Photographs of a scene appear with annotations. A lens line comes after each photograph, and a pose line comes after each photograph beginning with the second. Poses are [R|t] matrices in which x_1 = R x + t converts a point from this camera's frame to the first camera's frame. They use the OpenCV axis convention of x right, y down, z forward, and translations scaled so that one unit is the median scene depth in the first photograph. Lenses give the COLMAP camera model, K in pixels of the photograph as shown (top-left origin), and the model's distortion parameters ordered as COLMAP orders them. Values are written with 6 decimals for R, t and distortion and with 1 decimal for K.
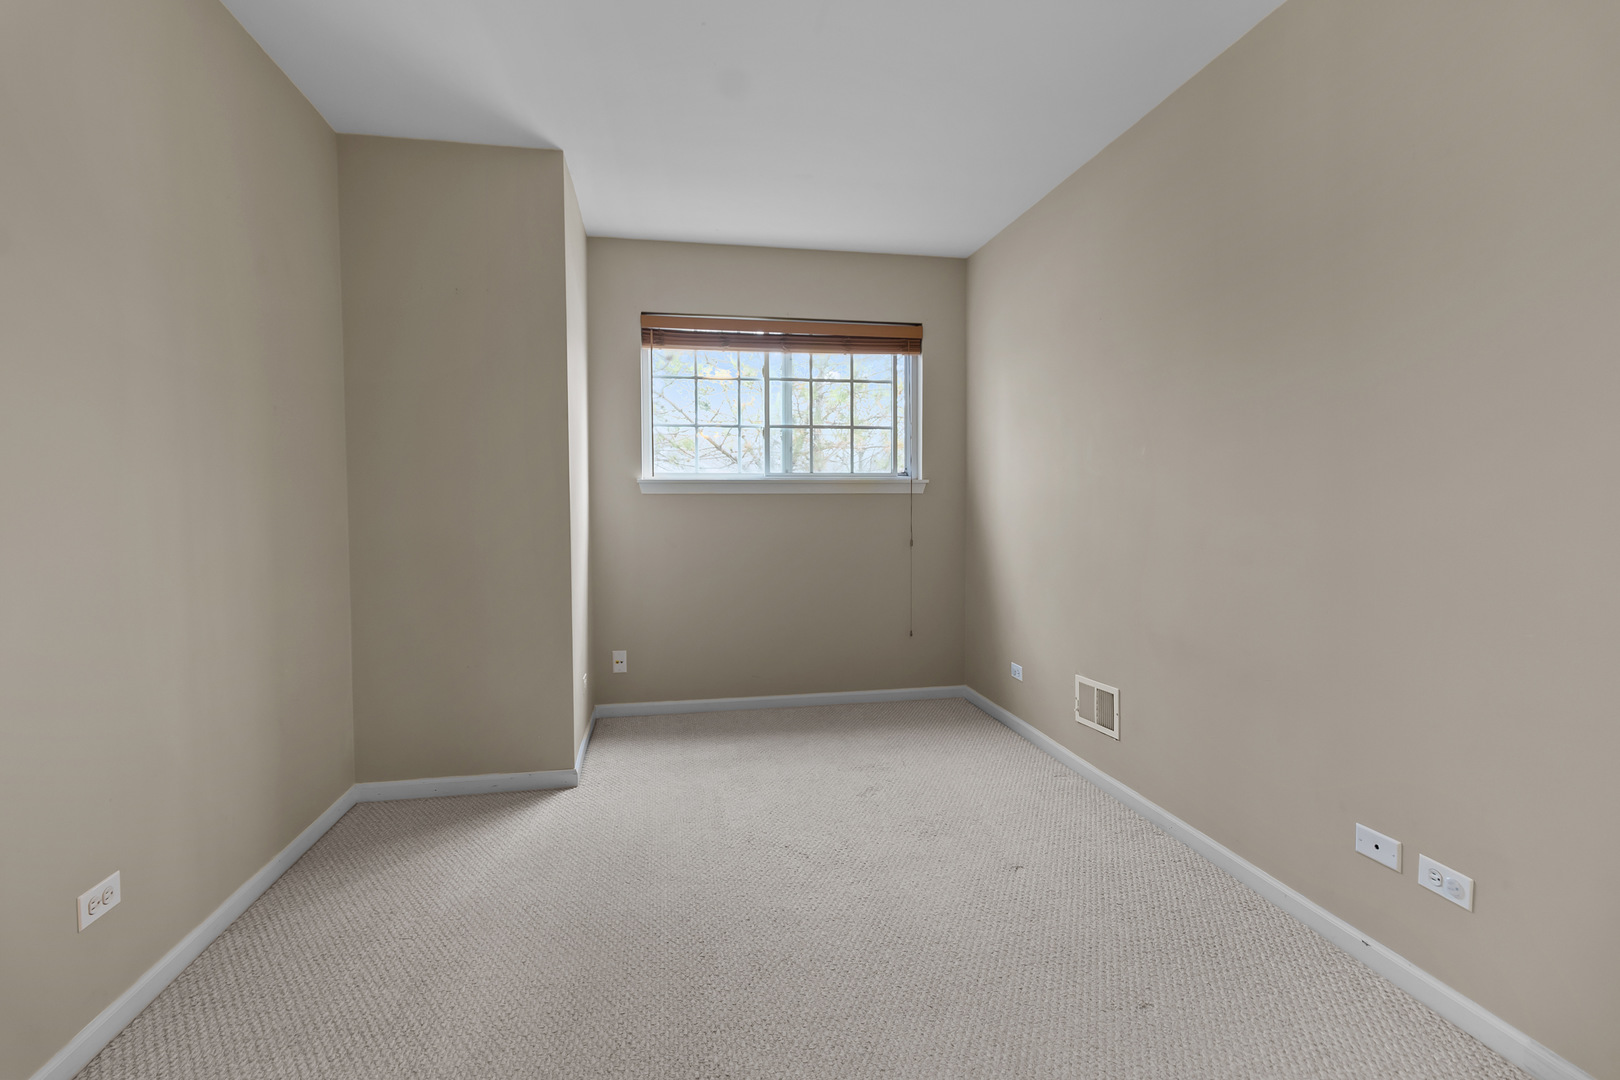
lens RADIAL K [[753.3, 0, 808.4], [0, 753.3, 532.7], [0, 0, 1]] dist [-0.001132, -0.000512]
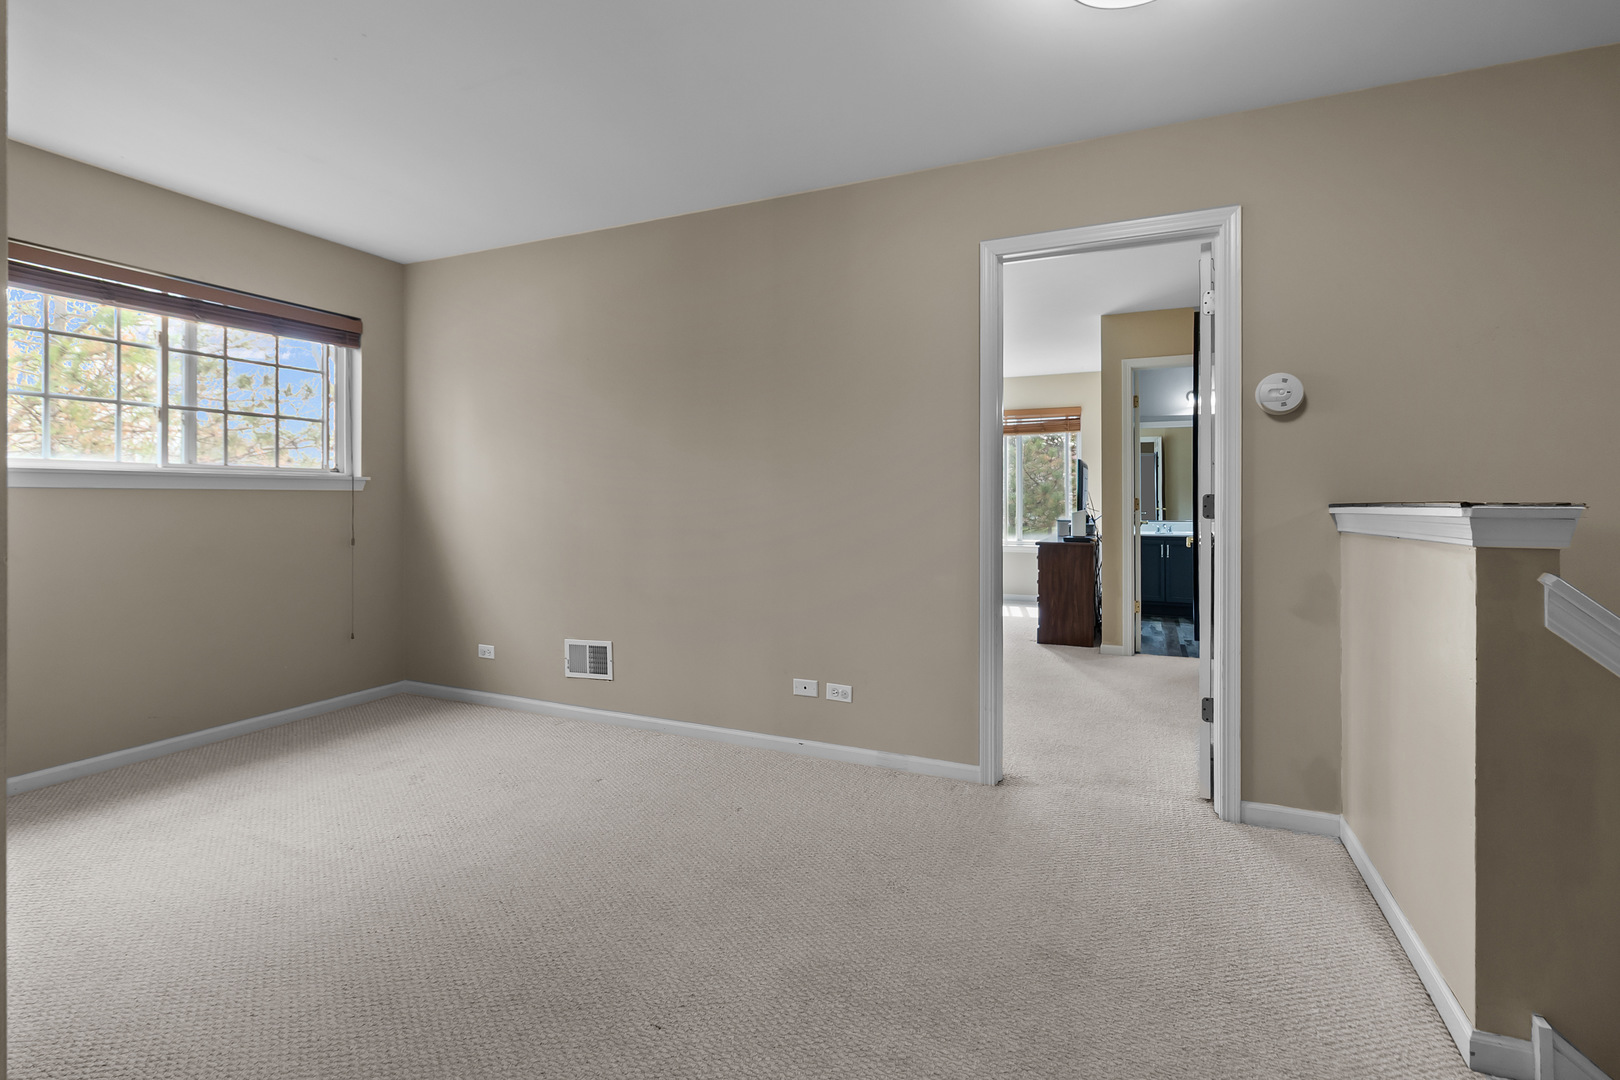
lens RADIAL K [[744.5, 0, 806.7], [0, 744.5, 506.7], [0, 0, 1]] dist [0.001584, 0.000285]
pose [[0.576765, -0.005126, 0.816894, -0.315312], [0.031489, 0.999377, -0.015962, 0.002210], [-0.816303, 0.034930, 0.576566, -0.028598]]
